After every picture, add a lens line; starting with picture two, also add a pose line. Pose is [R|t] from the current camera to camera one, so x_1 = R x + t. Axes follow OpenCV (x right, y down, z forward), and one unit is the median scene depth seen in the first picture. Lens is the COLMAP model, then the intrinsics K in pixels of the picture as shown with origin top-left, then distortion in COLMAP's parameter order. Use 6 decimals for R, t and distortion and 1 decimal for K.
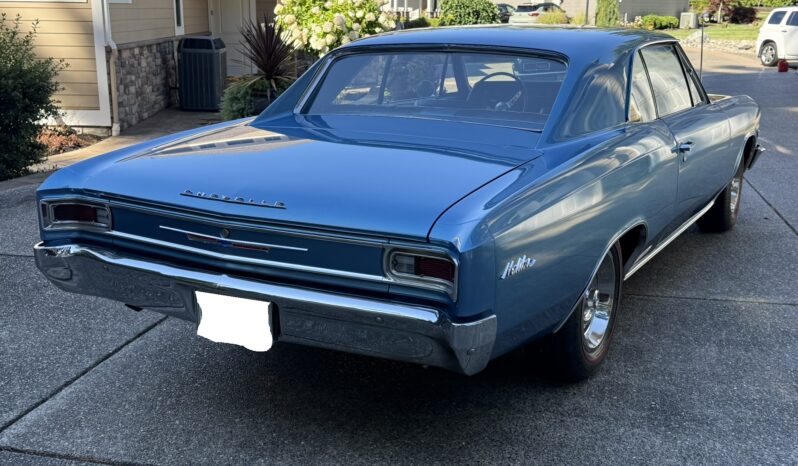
lens RADIAL K [[826.6, 0, 399.0], [0, 826.6, 233.0], [0, 0, 1]] dist [0.015682, 0.007895]
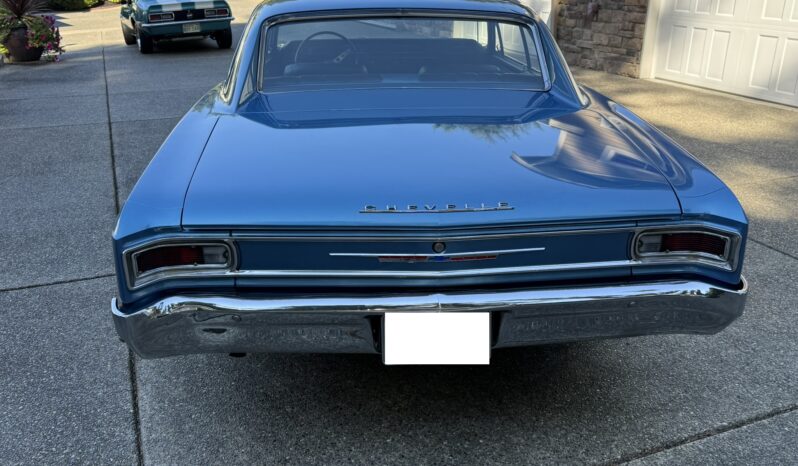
lens RADIAL K [[700.6, 0, 399.0], [0, 700.6, 233.0], [0, 0, 1]] dist [0.006078, 0.005980]
pose [[0.841043, -0.192907, 0.505404, -0.476686], [0.137040, 0.979760, 0.145915, -0.099215], [-0.523323, -0.053460, 0.850456, 0.309938]]
